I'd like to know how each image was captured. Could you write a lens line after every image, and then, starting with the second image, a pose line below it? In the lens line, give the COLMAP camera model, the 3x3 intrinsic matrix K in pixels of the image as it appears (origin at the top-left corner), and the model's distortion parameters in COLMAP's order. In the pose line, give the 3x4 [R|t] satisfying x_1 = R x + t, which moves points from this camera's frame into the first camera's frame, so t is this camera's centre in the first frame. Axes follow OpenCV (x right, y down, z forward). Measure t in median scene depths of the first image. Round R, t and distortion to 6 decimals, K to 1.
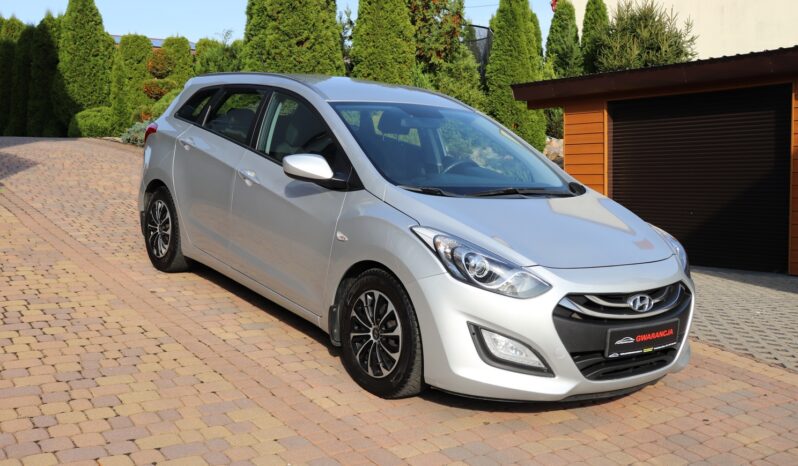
lens RADIAL K [[978.1, 0, 399.0], [0, 978.1, 233.0], [0, 0, 1]] dist [-0.108832, 0.326463]
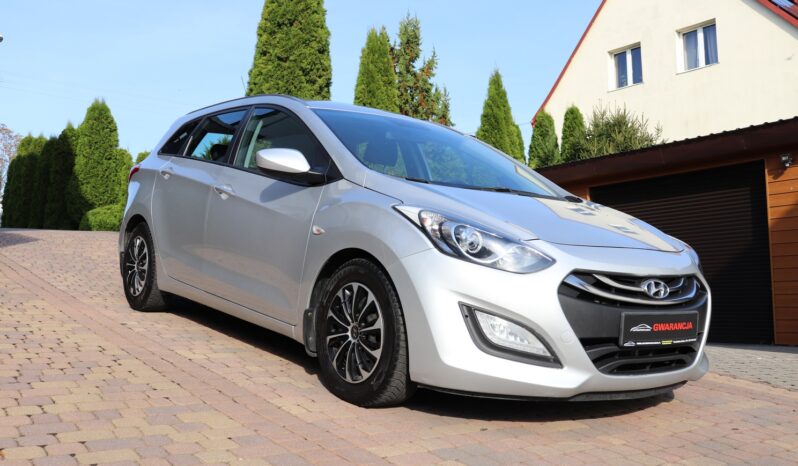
lens RADIAL K [[872.8, 0, 402.8], [0, 872.8, 216.1], [0, 0, 1]] dist [-0.154410, 0.282035]
pose [[0.999947, -0.007215, 0.007315, 0.013891], [0.008361, 0.985204, -0.171184, 0.128860], [-0.005972, 0.171236, 0.985212, 0.206648]]
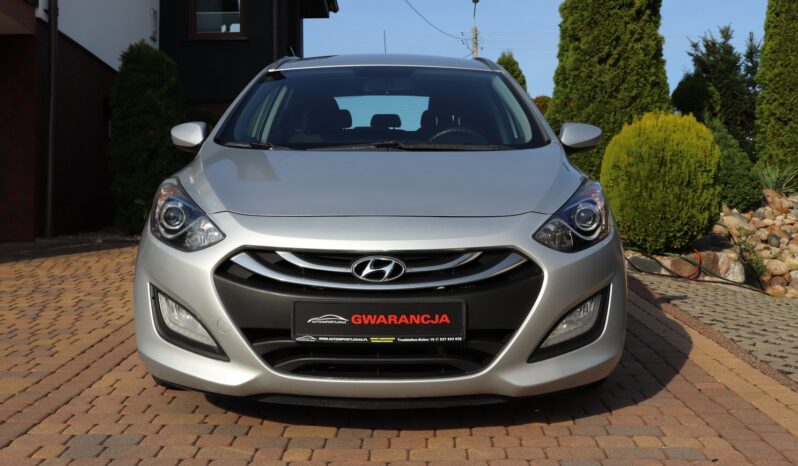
lens RADIAL K [[978.1, 0, 399.0], [0, 978.1, 233.0], [0, 0, 1]] dist [-0.108832, 0.326463]
pose [[0.743511, -0.036515, -0.667726, 0.659451], [-0.041443, 0.994073, -0.100508, 0.106266], [0.667439, 0.102401, 0.737591, 0.474757]]
